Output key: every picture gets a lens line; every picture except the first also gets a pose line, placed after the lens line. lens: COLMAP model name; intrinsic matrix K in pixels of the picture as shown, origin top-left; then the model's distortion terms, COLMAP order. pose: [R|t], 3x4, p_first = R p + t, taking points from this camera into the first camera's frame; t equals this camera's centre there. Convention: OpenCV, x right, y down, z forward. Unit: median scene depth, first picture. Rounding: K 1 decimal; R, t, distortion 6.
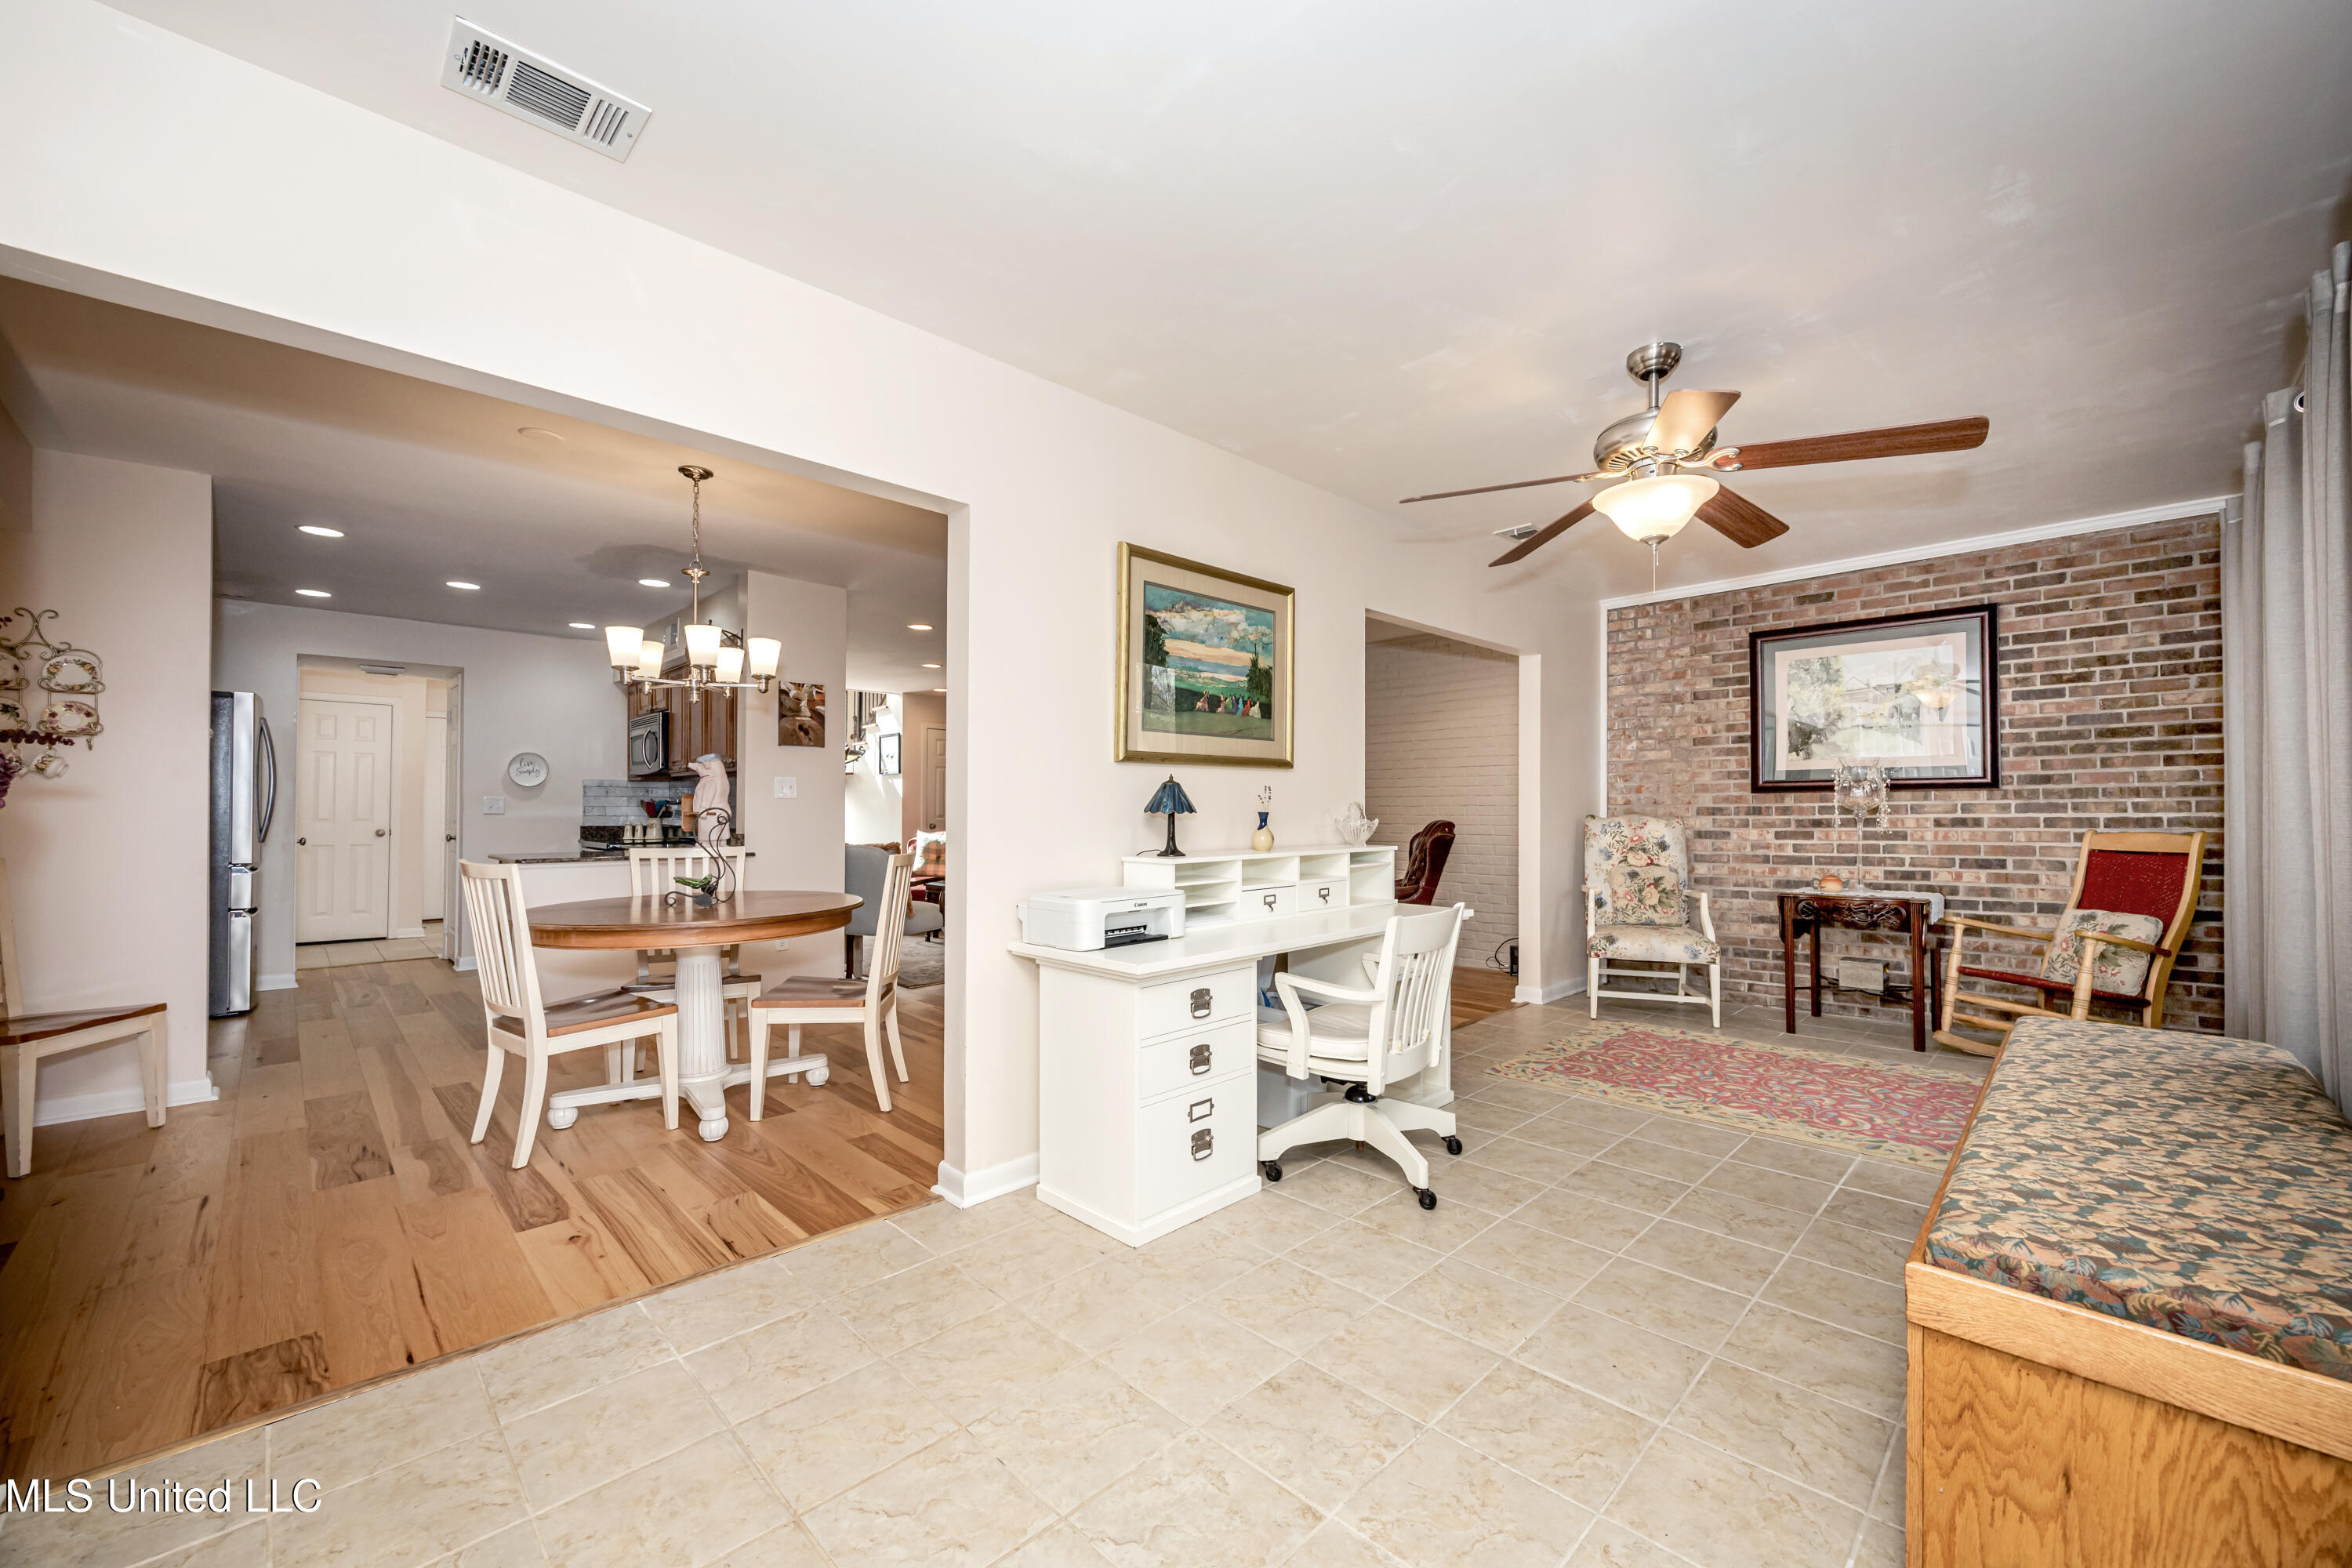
lens RADIAL K [[916.0, 0, 1228.3], [0, 916.0, 791.9], [0, 0, 1]] dist [-0.001294, -0.000797]
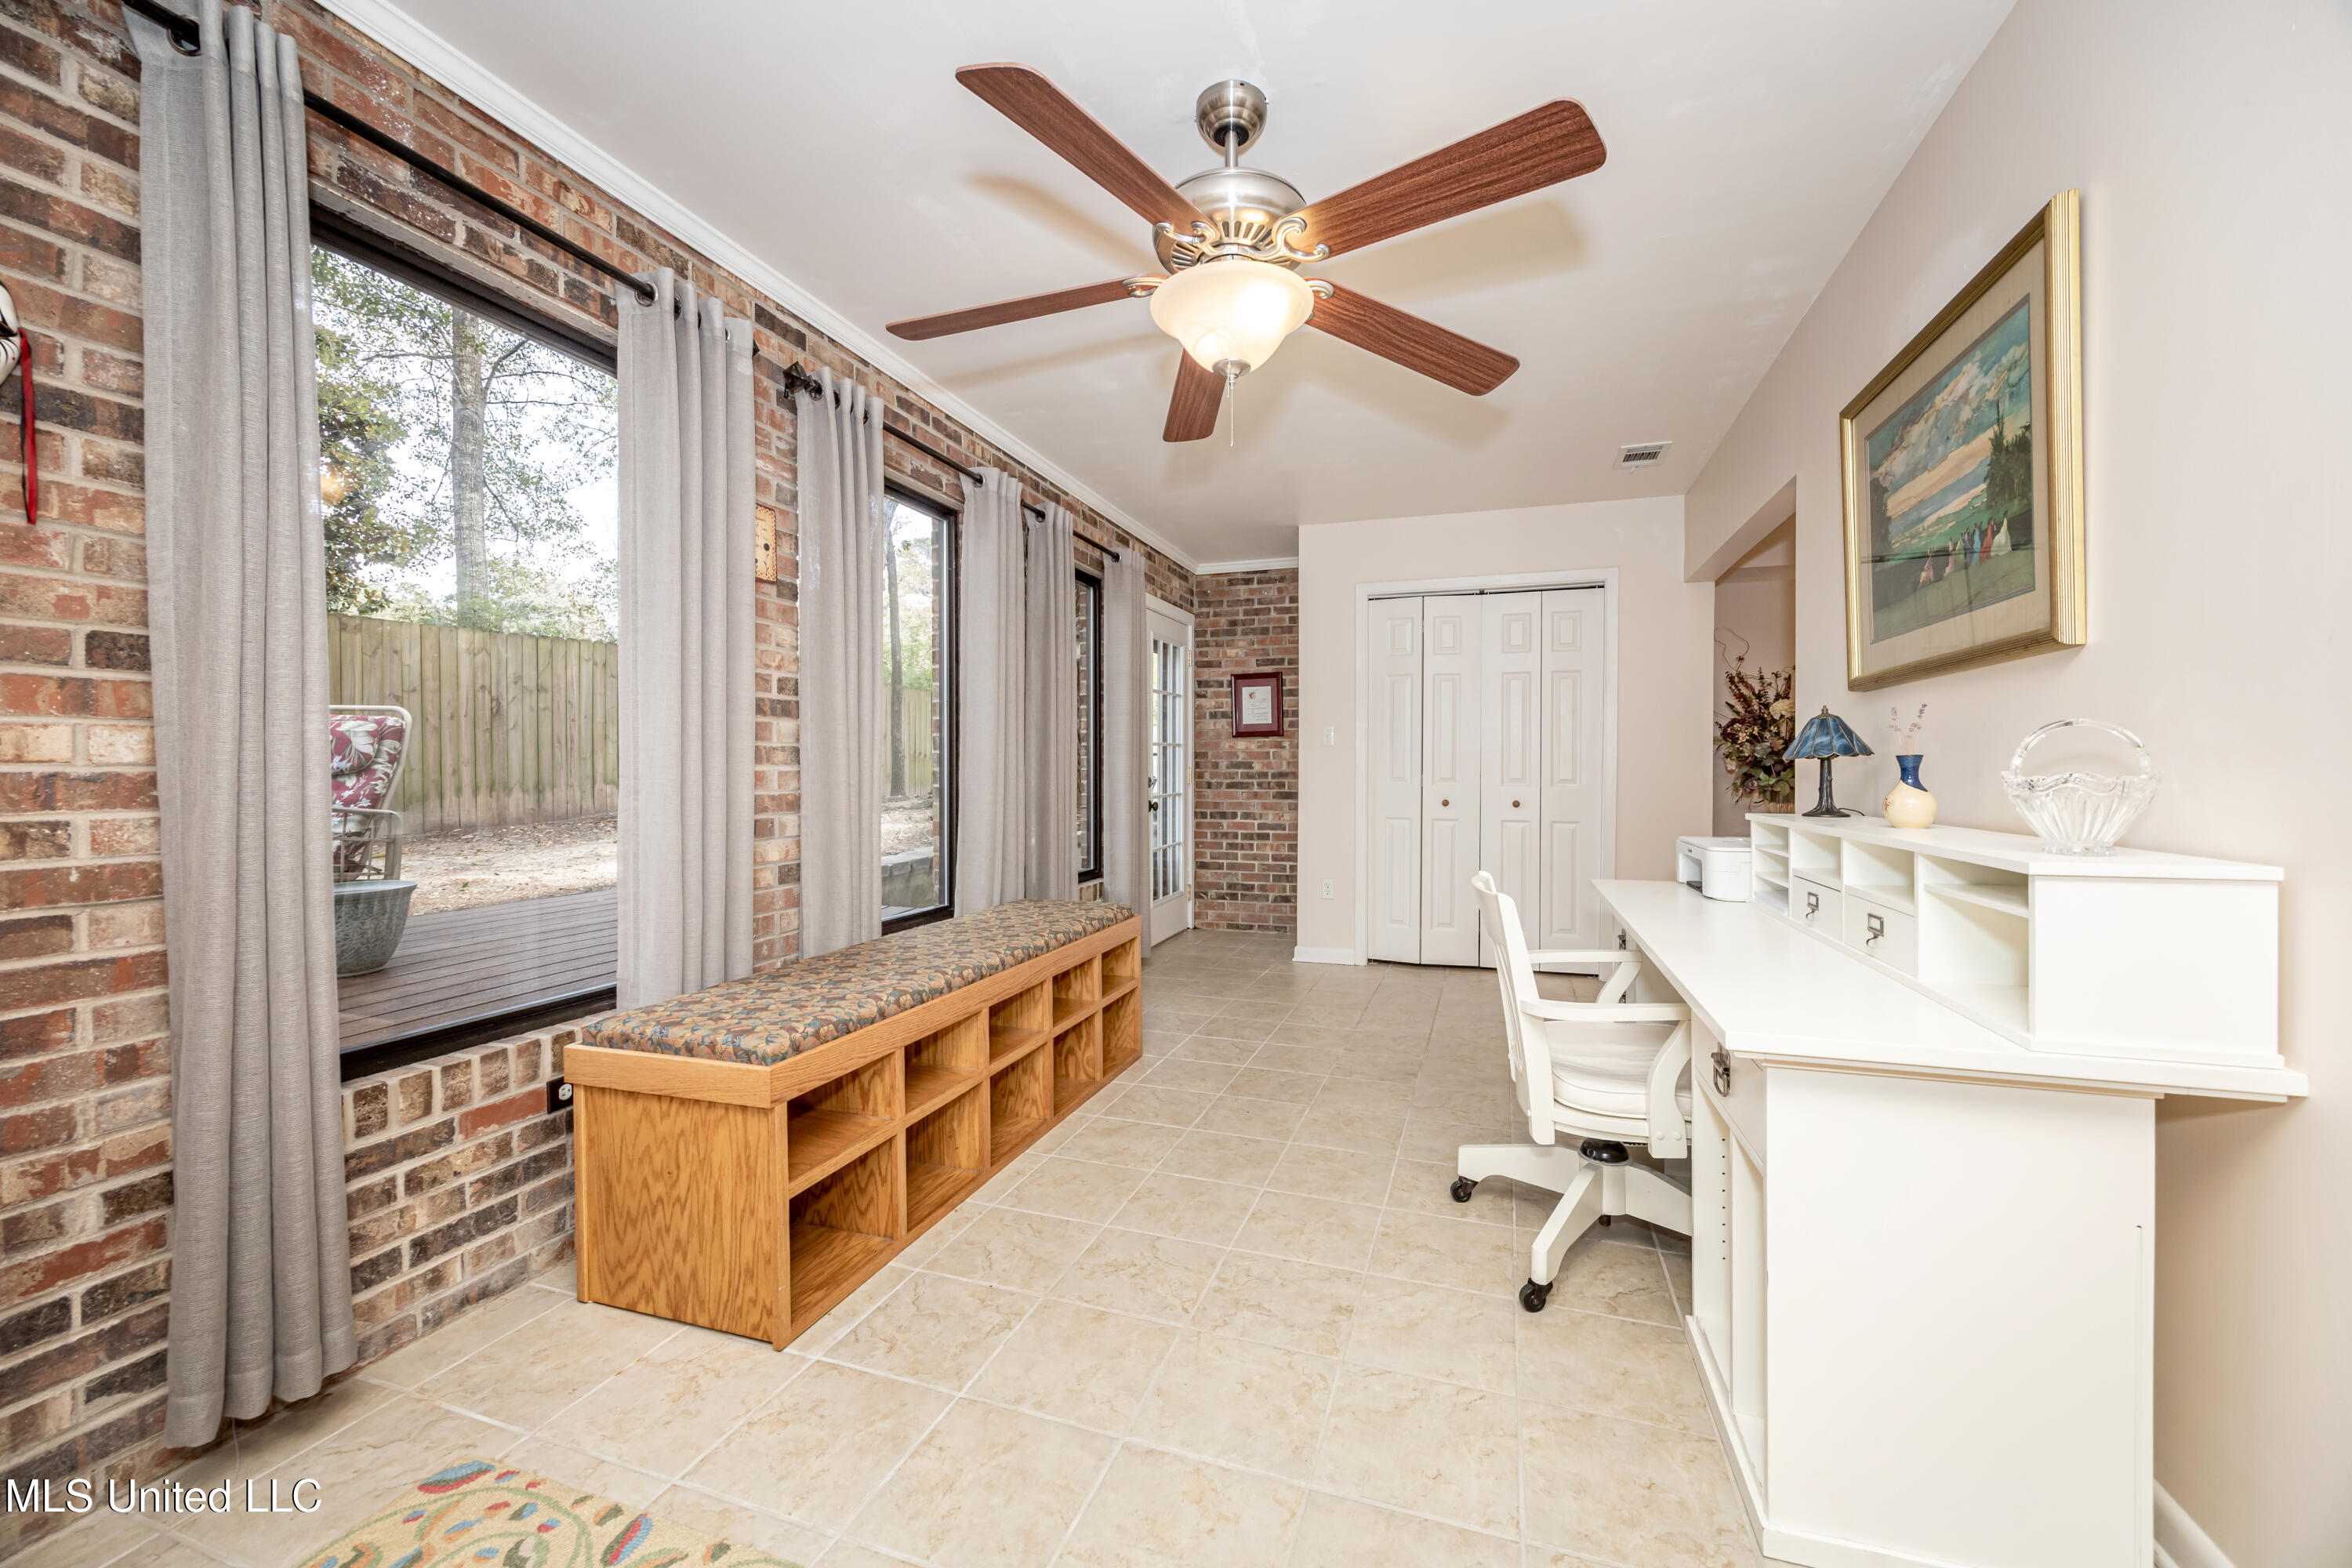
lens RADIAL K [[916.0, 0, 1197.1], [0, 916.0, 774.4], [0, 0, 1]] dist [-0.001294, -0.000797]
pose [[-0.905709, 0.006331, -0.423853, 0.439156], [0.010589, 0.999914, -0.007690, 0.022983], [0.423768, -0.011453, -0.905698, 0.904294]]
